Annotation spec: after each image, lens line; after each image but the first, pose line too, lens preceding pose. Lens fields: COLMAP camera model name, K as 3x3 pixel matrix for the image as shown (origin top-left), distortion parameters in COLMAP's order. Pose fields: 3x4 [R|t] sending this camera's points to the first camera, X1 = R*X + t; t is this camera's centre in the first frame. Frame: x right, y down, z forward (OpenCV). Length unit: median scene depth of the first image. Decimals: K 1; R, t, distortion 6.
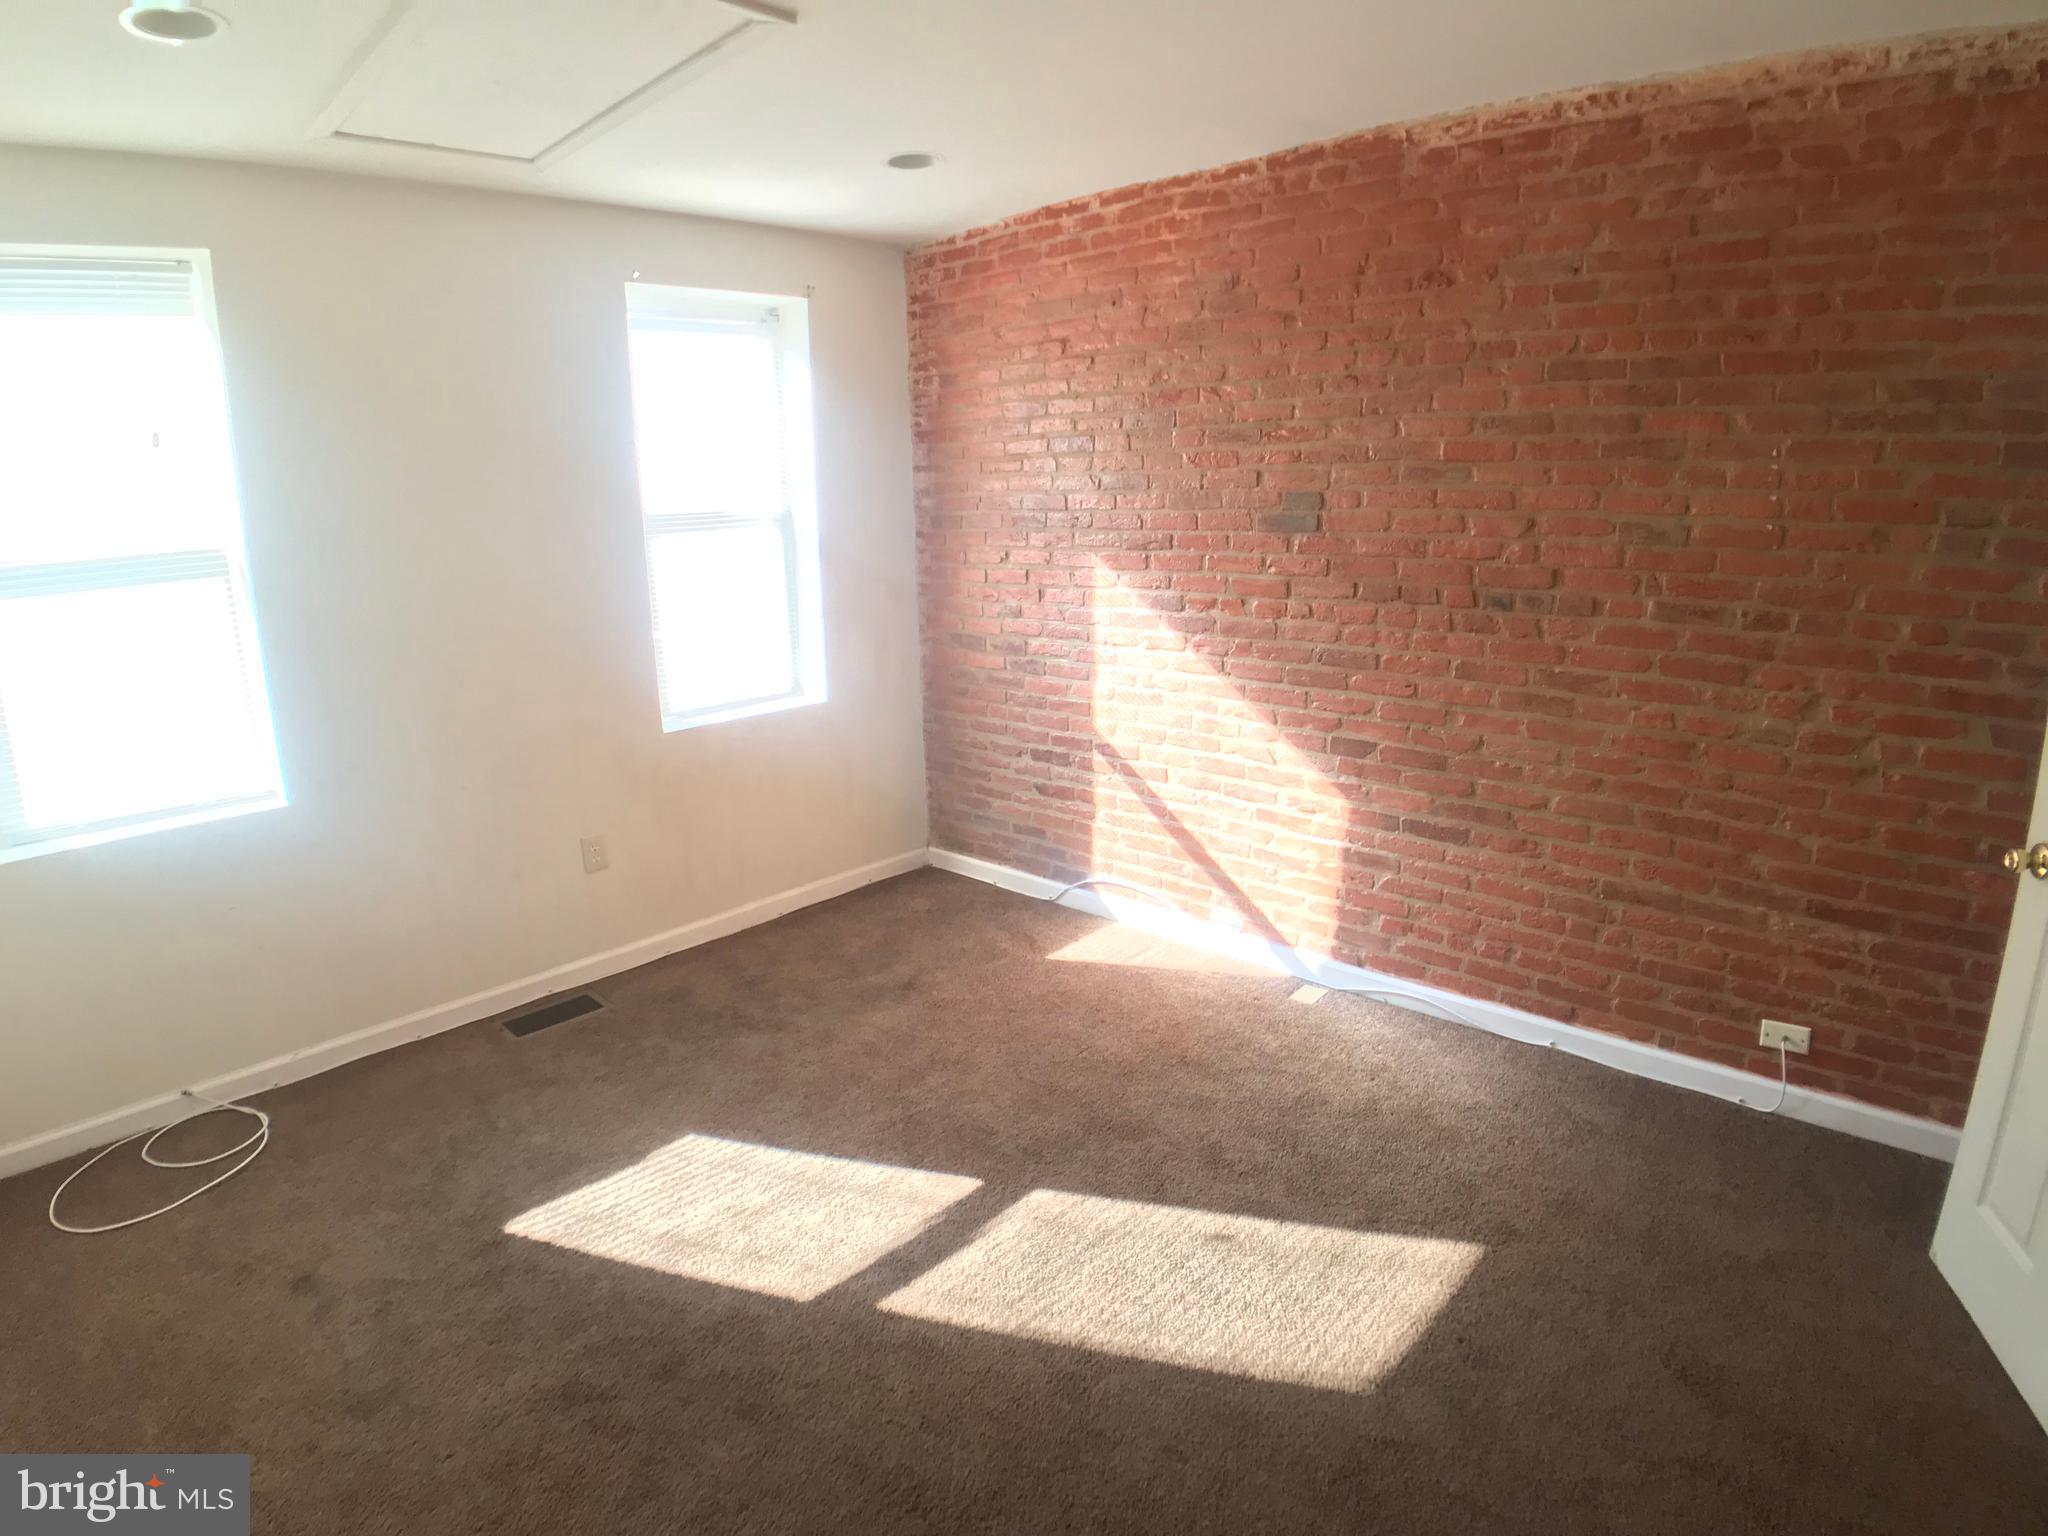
lens RADIAL K [[1107.3, 0, 1024.0], [0, 1107.3, 768.0], [0, 0, 1]] dist [-0.085880, -0.025231]
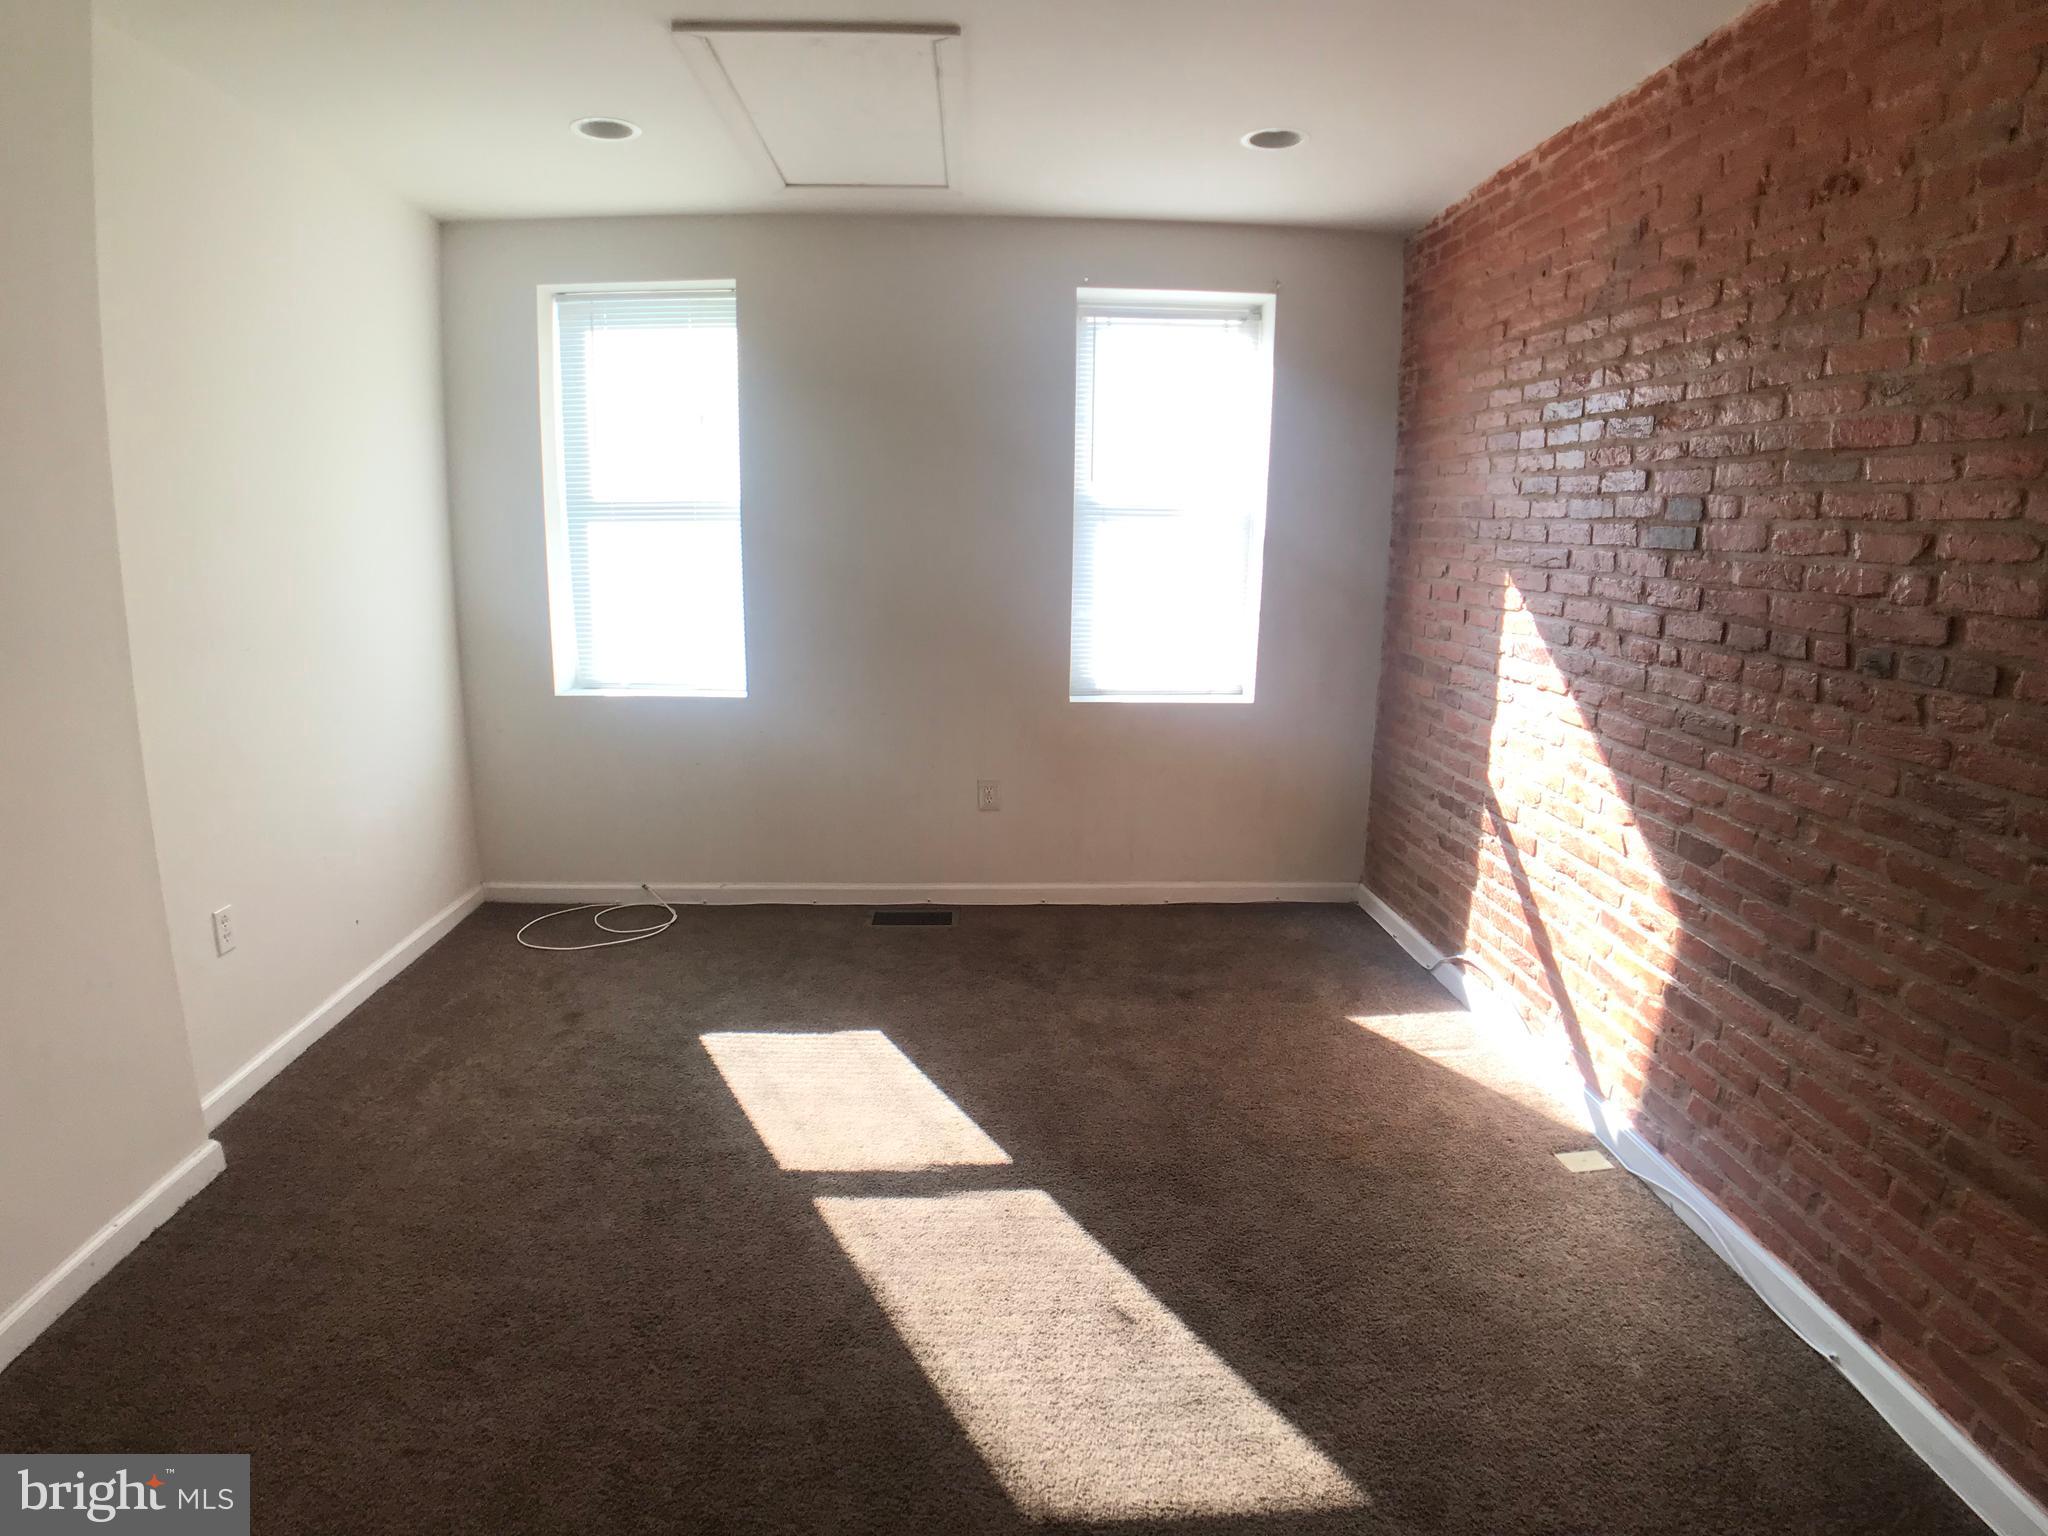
lens RADIAL K [[1114.2, 0, 1024.0], [0, 1114.2, 768.0], [0, 0, 1]] dist [-0.129544, 0.032201]
pose [[0.720823, 0.186515, -0.667552, 0.434751], [-0.205661, 0.977294, 0.050985, -0.016290], [0.661904, 0.100538, 0.742815, 0.184846]]
